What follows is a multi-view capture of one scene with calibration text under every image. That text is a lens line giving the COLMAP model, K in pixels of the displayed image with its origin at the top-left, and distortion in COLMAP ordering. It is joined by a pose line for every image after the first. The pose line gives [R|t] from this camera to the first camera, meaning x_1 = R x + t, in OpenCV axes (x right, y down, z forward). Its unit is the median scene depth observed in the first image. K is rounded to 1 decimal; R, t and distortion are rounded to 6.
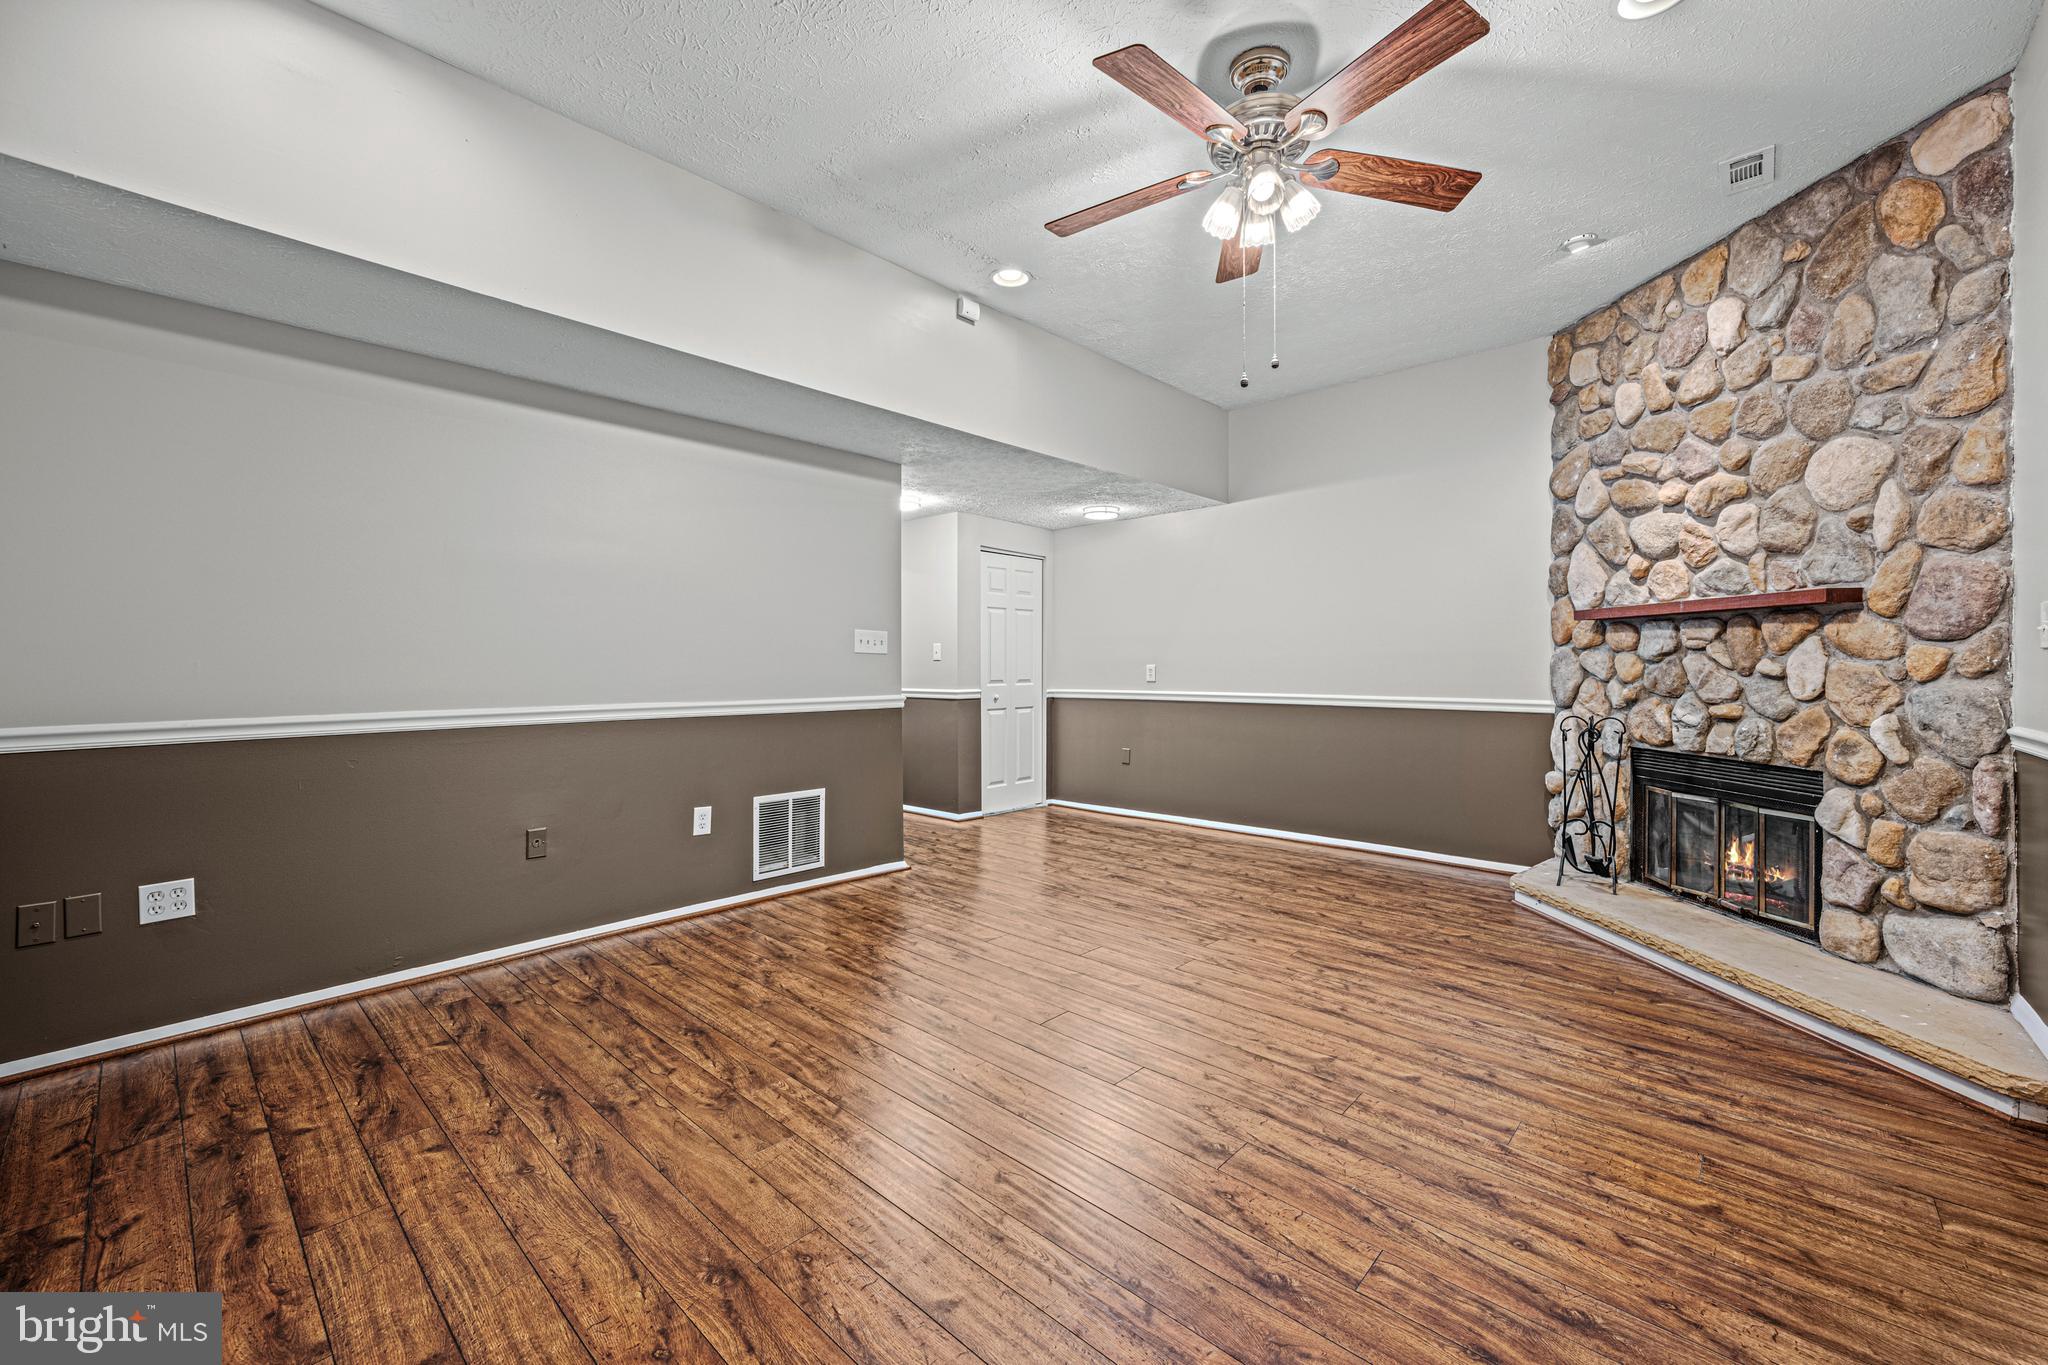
lens RADIAL K [[817.9, 0, 1049.8], [0, 817.9, 657.7], [0, 0, 1]] dist [-0.002118, 0.001678]
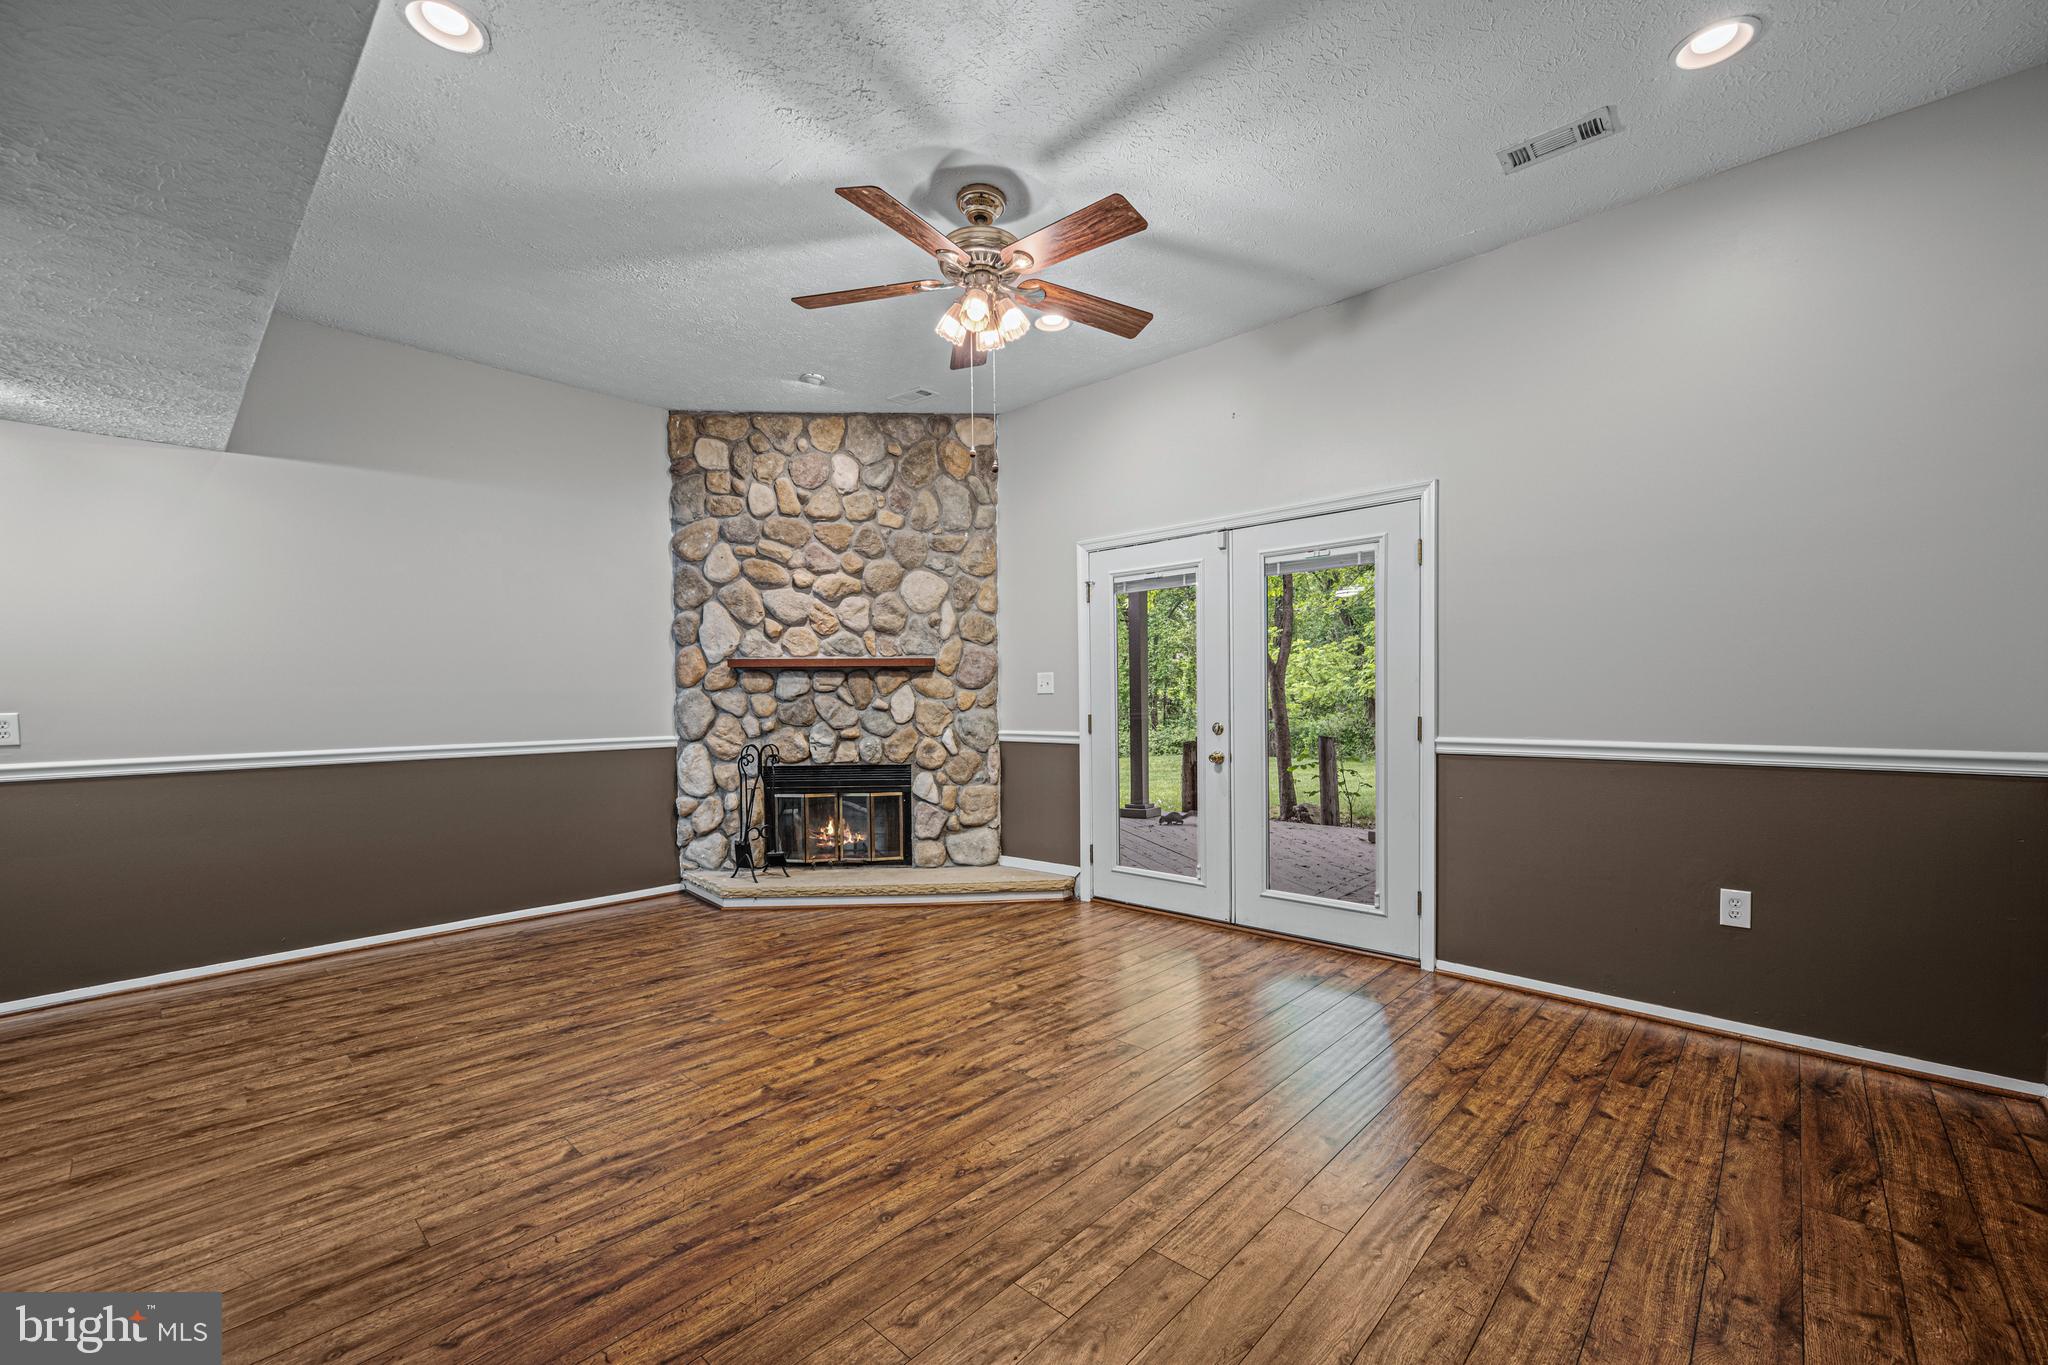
lens RADIAL K [[817.9, 0, 1027.3], [0, 817.9, 723.9], [0, 0, 1]] dist [-0.002118, 0.001678]
pose [[0.029931, -0.036767, 0.998876, -0.706155], [0.000057, 0.999323, 0.036782, -0.007799], [-0.999552, -0.001044, 0.029912, 0.661487]]
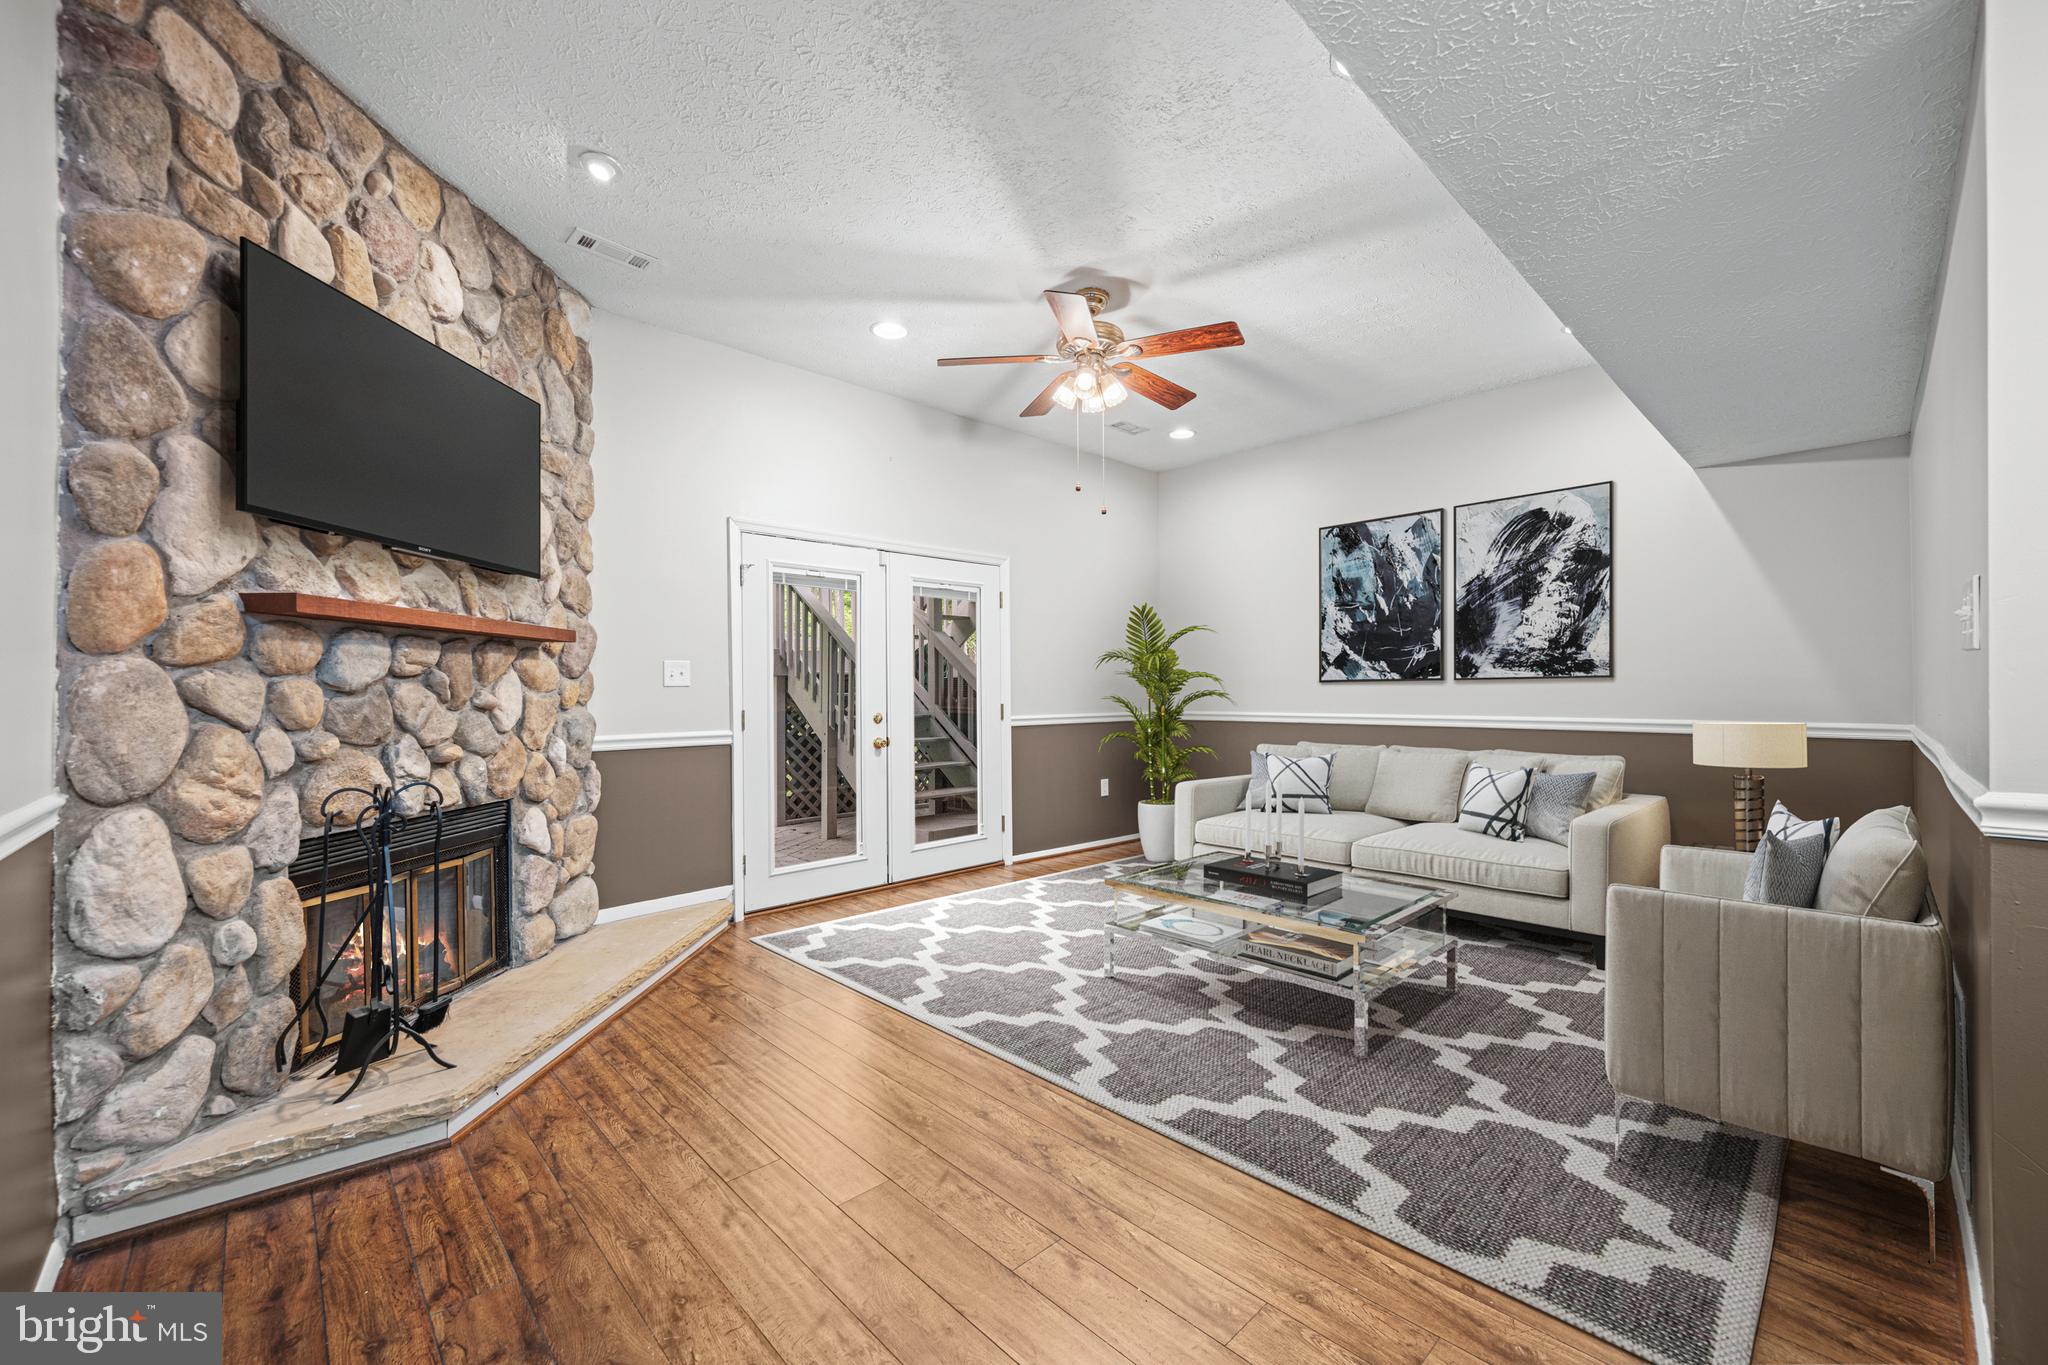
lens RADIAL K [[817.9, 0, 1021.9], [0, 817.9, 686.0], [0, 0, 1]] dist [-0.002118, 0.001678]
pose [[-0.994905, 0.004581, 0.100709, 0.174307], [0.002873, 0.999850, -0.017100, 0.014079], [-0.100772, -0.016723, -0.994769, 1.858947]]
